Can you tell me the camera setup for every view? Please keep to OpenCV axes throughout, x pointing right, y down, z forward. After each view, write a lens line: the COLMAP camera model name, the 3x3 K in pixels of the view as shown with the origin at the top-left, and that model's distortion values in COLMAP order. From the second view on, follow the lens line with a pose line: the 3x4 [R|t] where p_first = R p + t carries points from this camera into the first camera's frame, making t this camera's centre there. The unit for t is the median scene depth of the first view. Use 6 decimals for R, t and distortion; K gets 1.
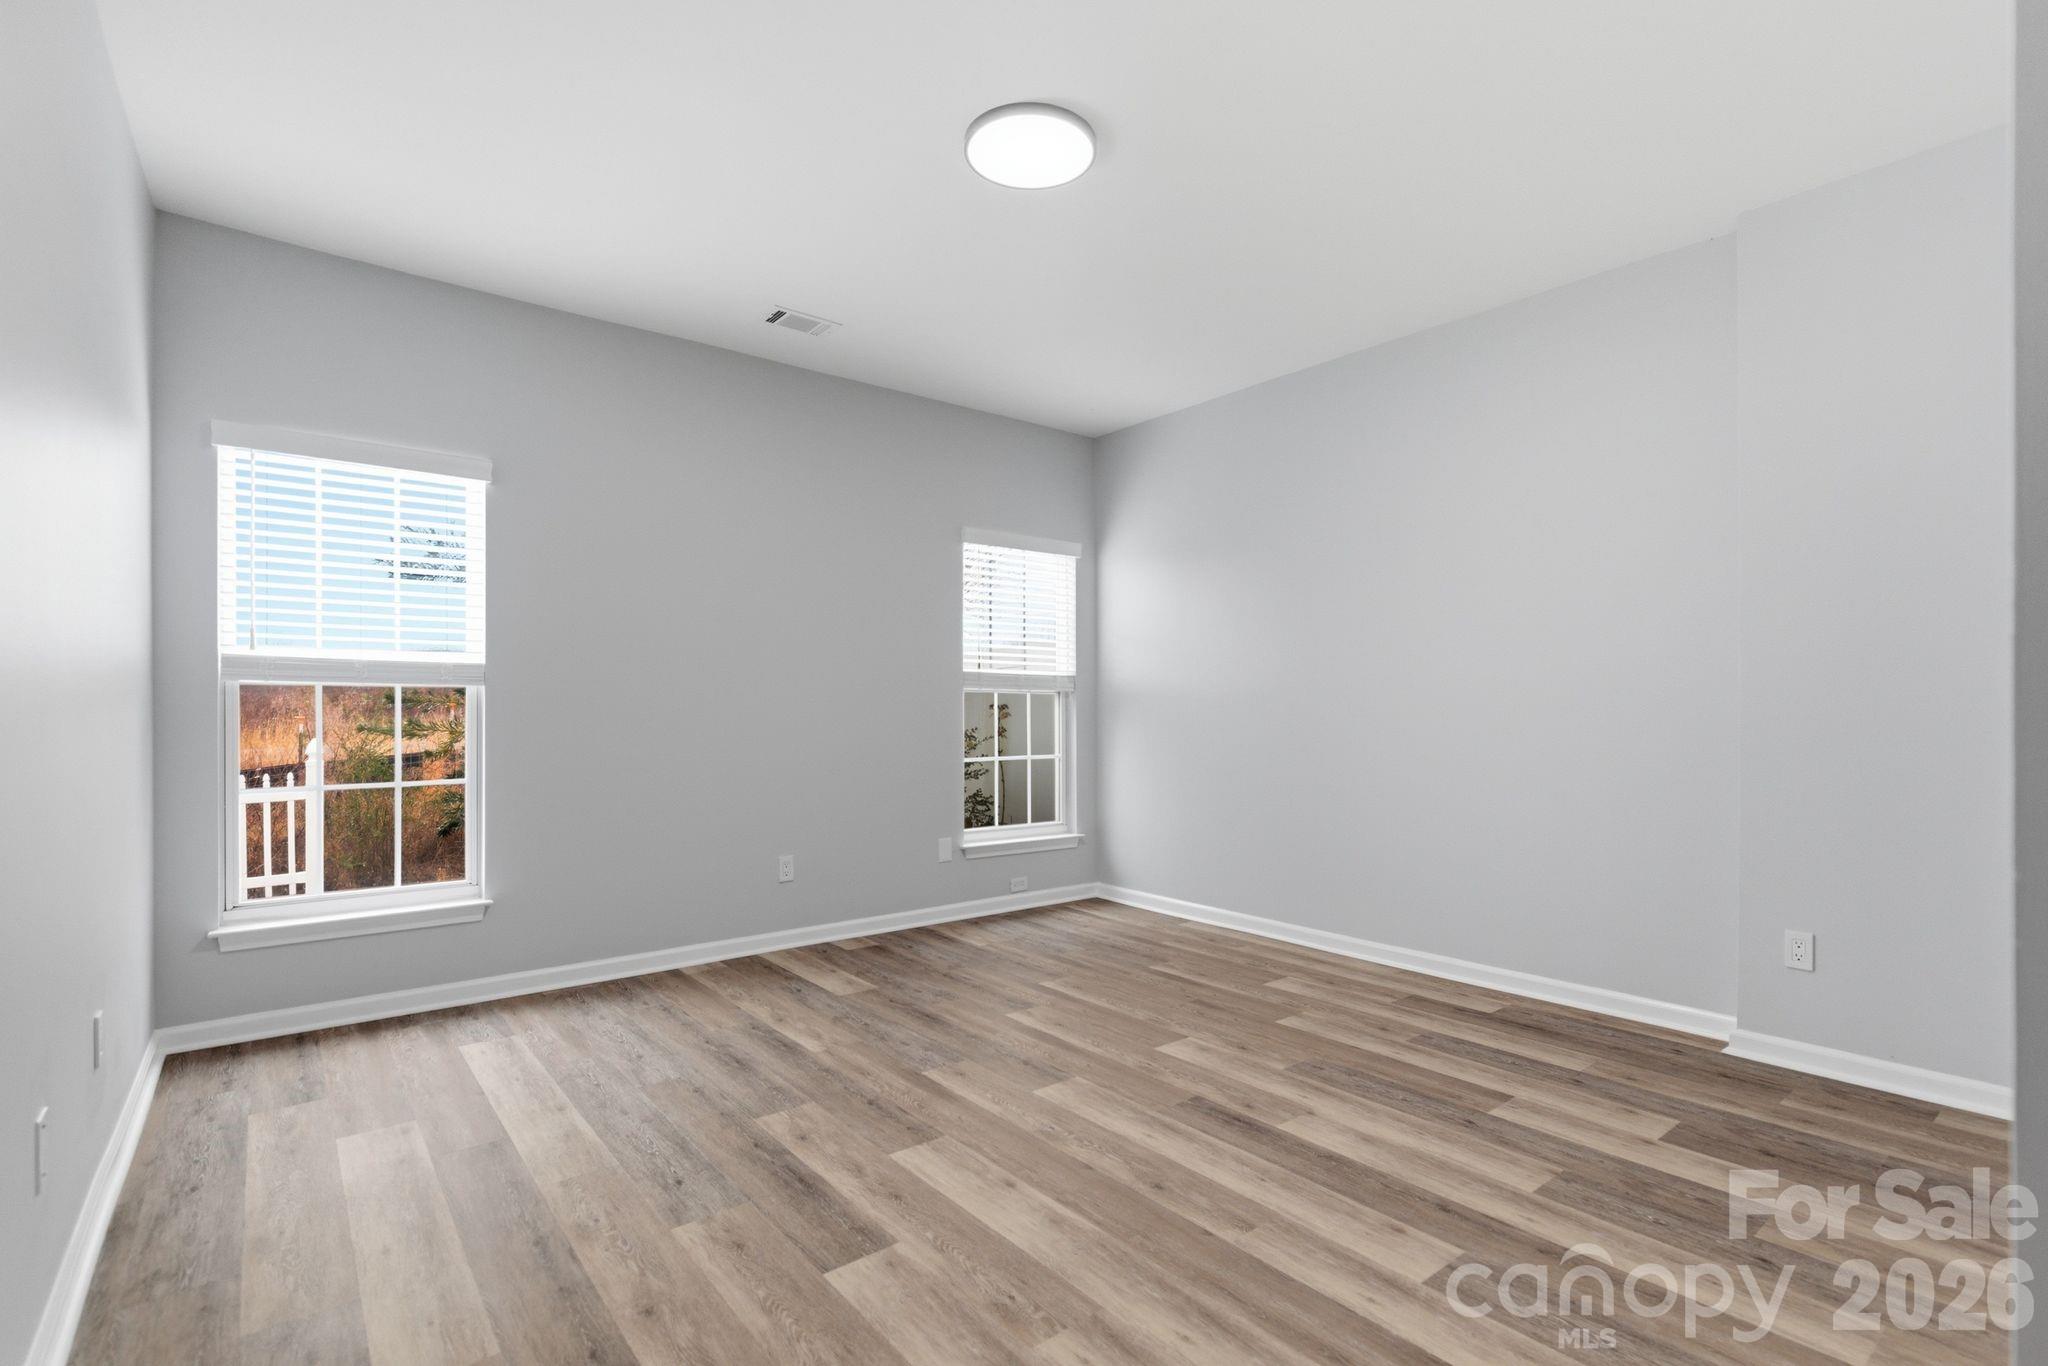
lens RADIAL K [[954.7, 0, 1030.2], [0, 954.7, 695.6], [0, 0, 1]] dist [-0.031857, 0.009255]
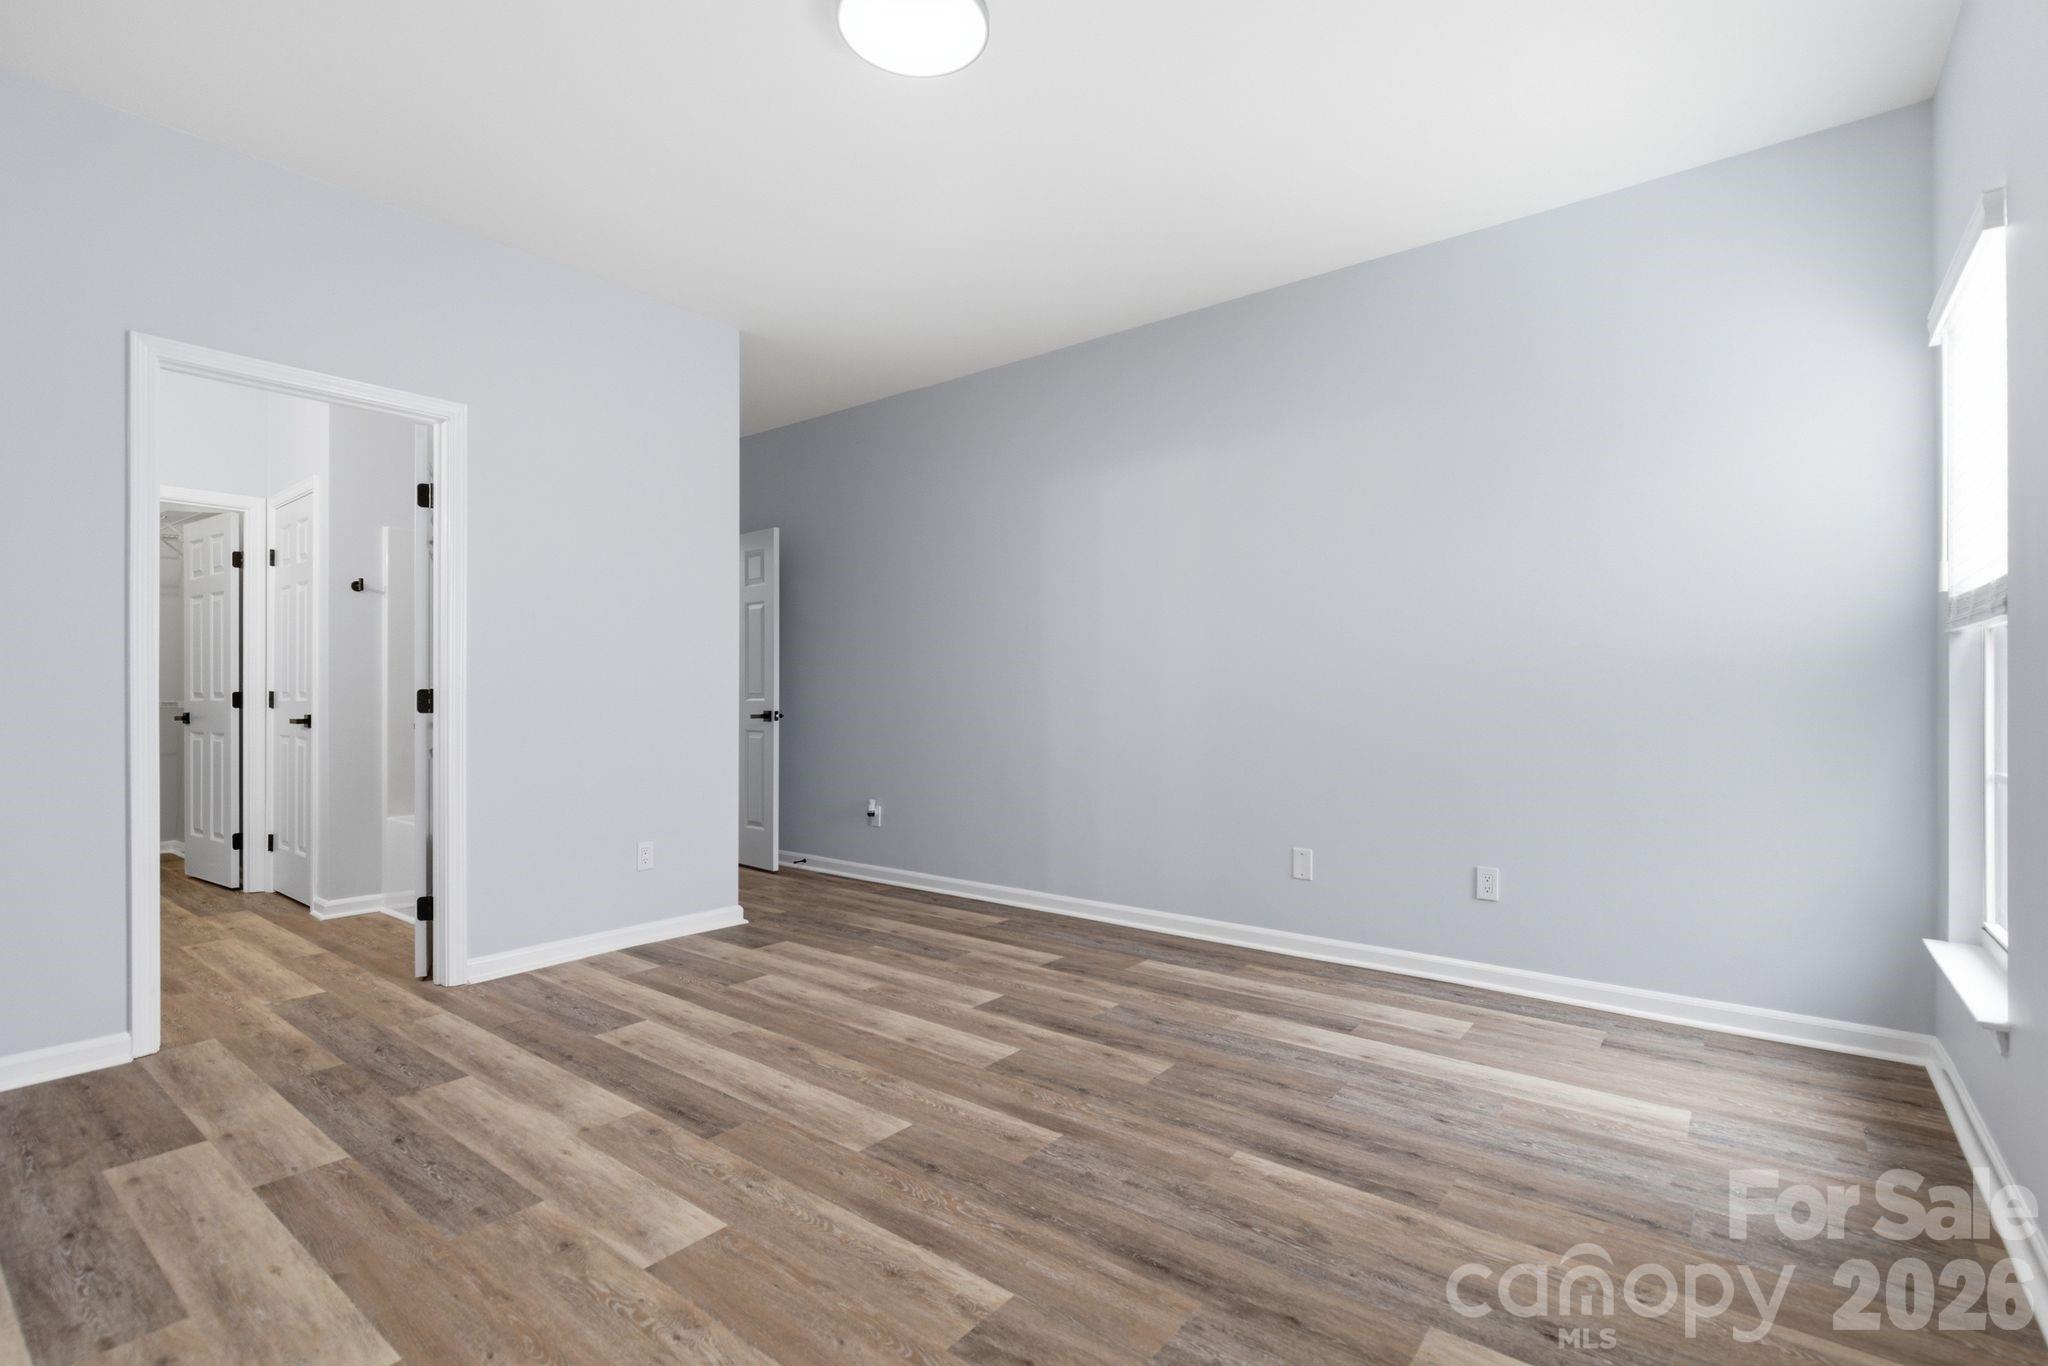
lens RADIAL K [[954.7, 0, 1030.2], [0, 954.7, 695.6], [0, 0, 1]] dist [-0.031857, 0.009255]
pose [[-0.974145, 0.000327, -0.225924, 0.094370], [0.003706, 0.999888, -0.014531, 0.057814], [0.225894, -0.014993, -0.974037, 1.939955]]
